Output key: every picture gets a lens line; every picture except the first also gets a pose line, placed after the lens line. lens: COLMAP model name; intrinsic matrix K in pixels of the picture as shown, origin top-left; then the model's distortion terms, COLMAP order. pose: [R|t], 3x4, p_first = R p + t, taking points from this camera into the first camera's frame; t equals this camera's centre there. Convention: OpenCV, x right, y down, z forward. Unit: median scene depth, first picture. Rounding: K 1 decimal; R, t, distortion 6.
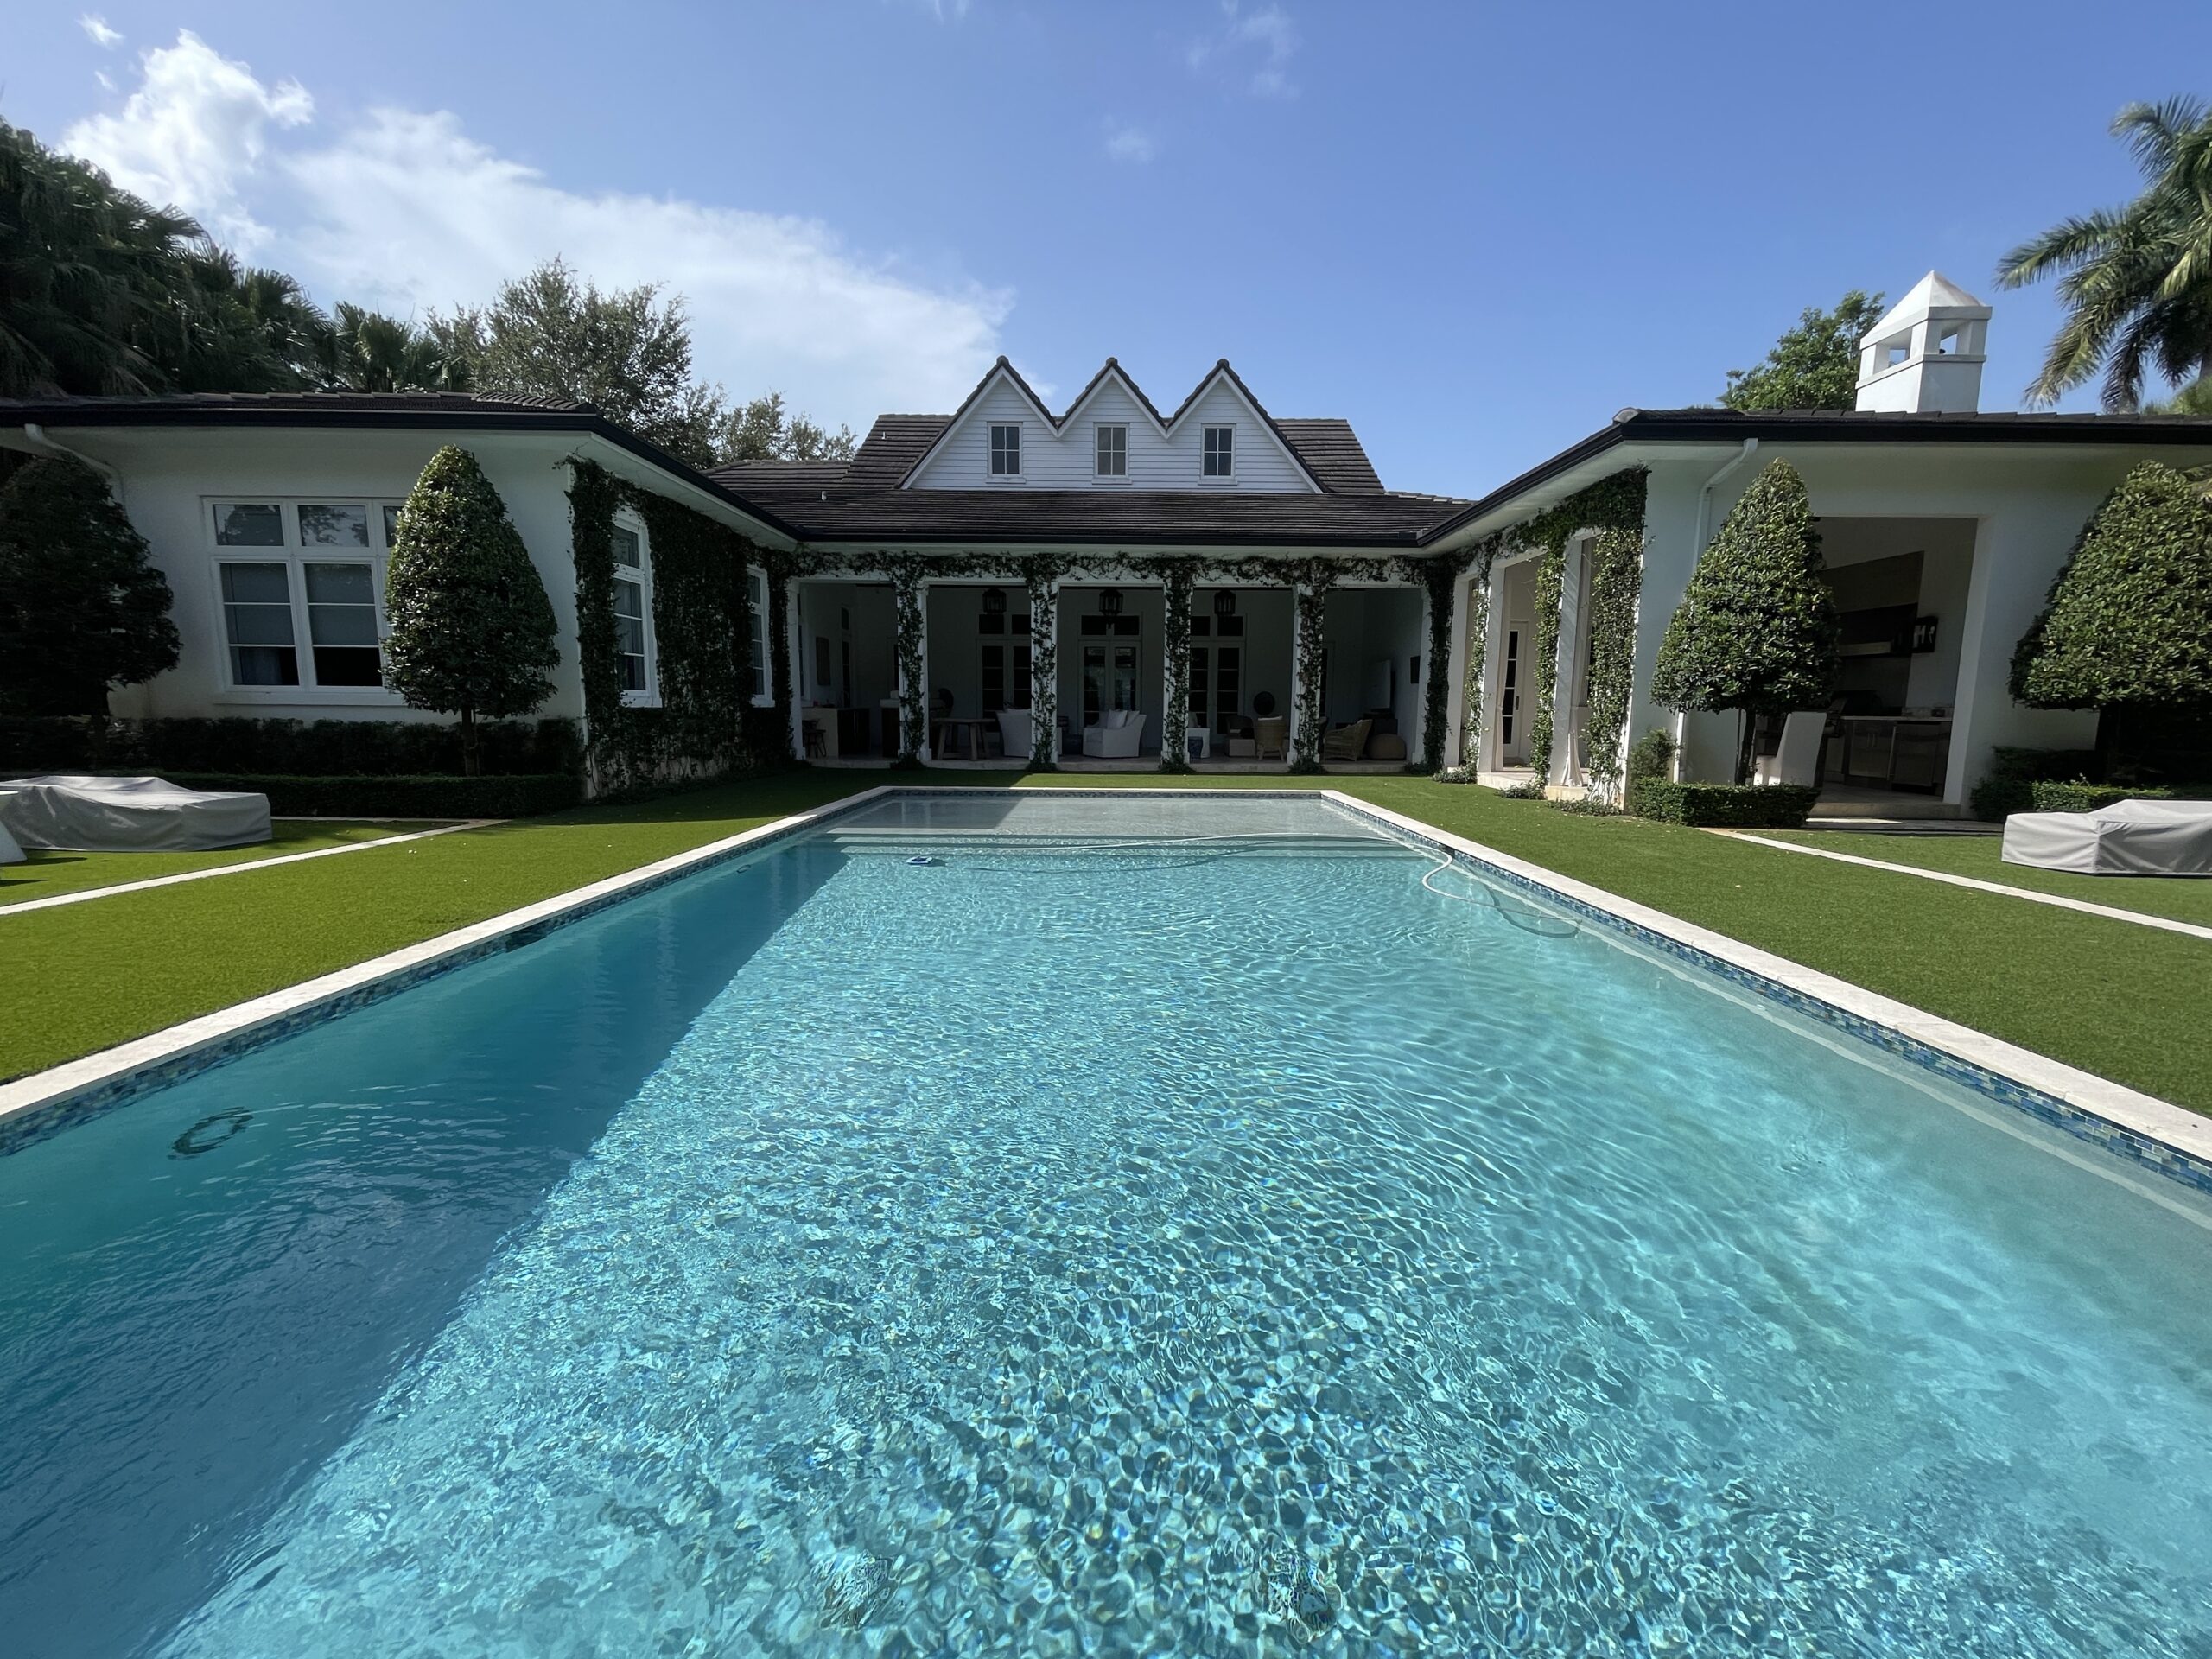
lens RADIAL K [[895.1, 0, 1112.4], [0, 895.1, 824.6], [0, 0, 1]] dist [-0.003937, 0.000335]
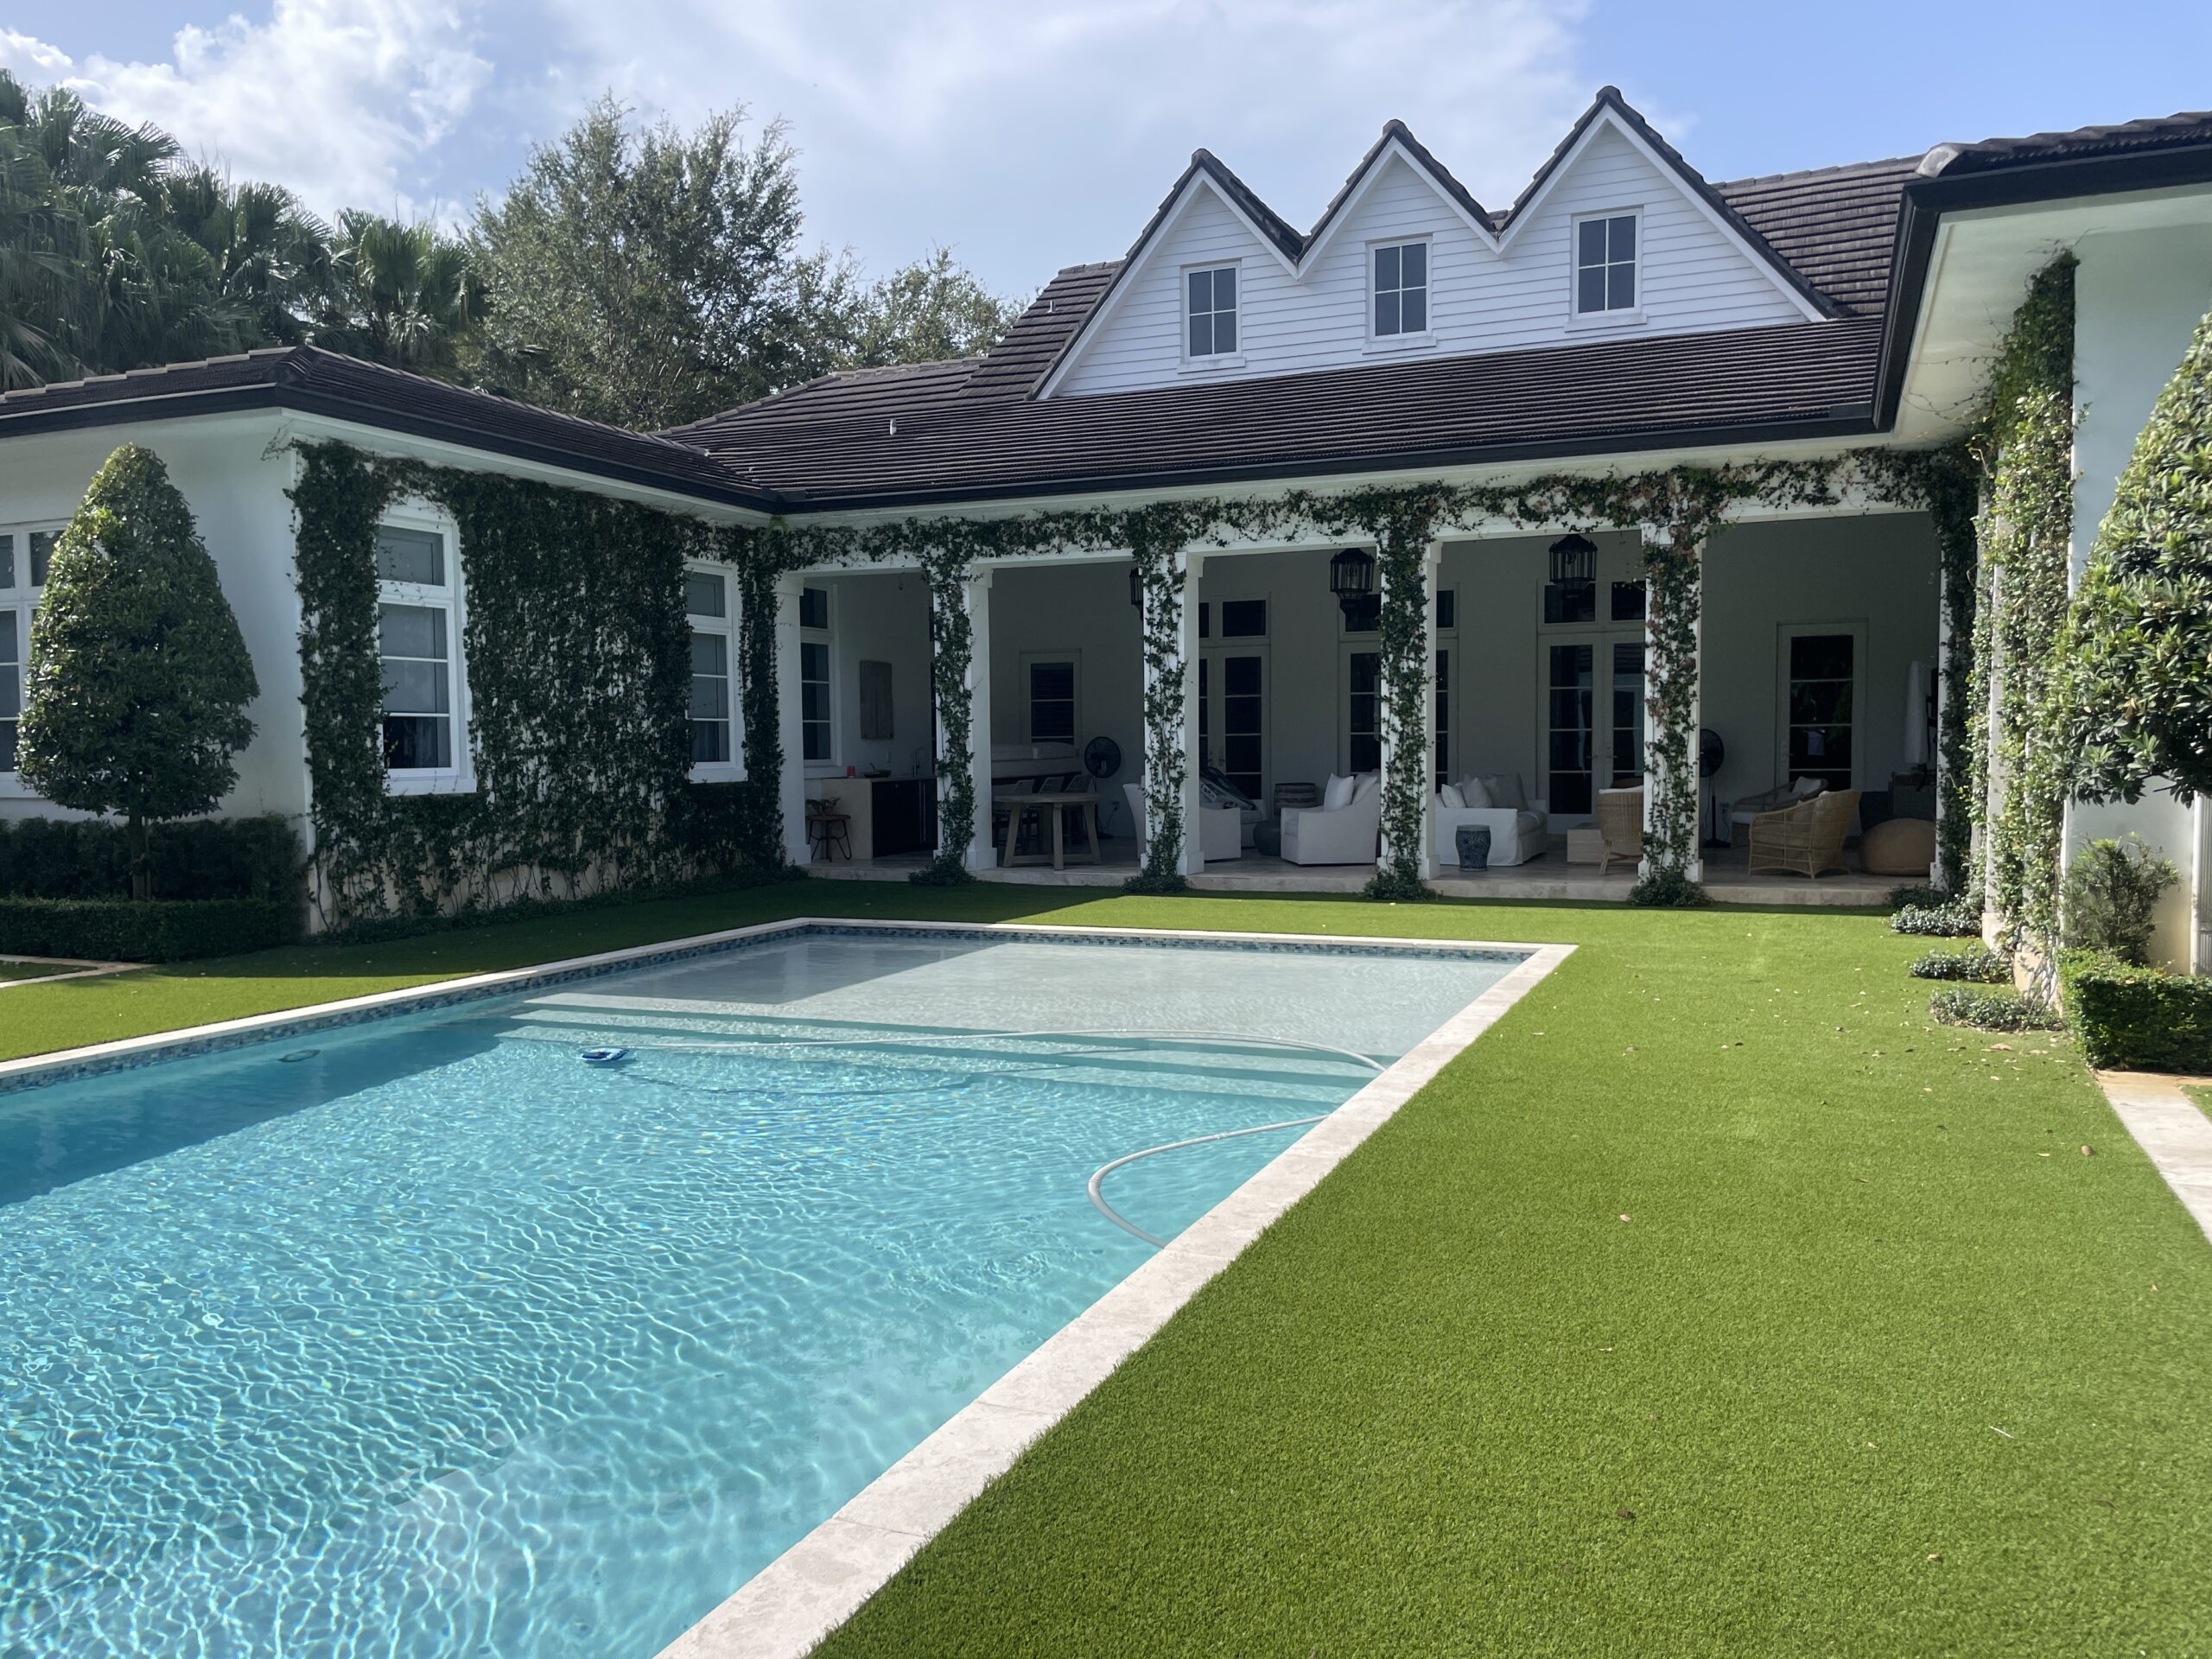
lens RADIAL K [[1679.0, 0, 1108.6], [0, 1679.0, 844.1], [0, 0, 1]] dist [0.094737, -0.134477]
pose [[0.922985, 0.004185, -0.384812, 0.298114], [-0.031207, 0.997462, -0.064003, -0.021441], [0.383567, 0.071083, 0.920773, 0.029883]]
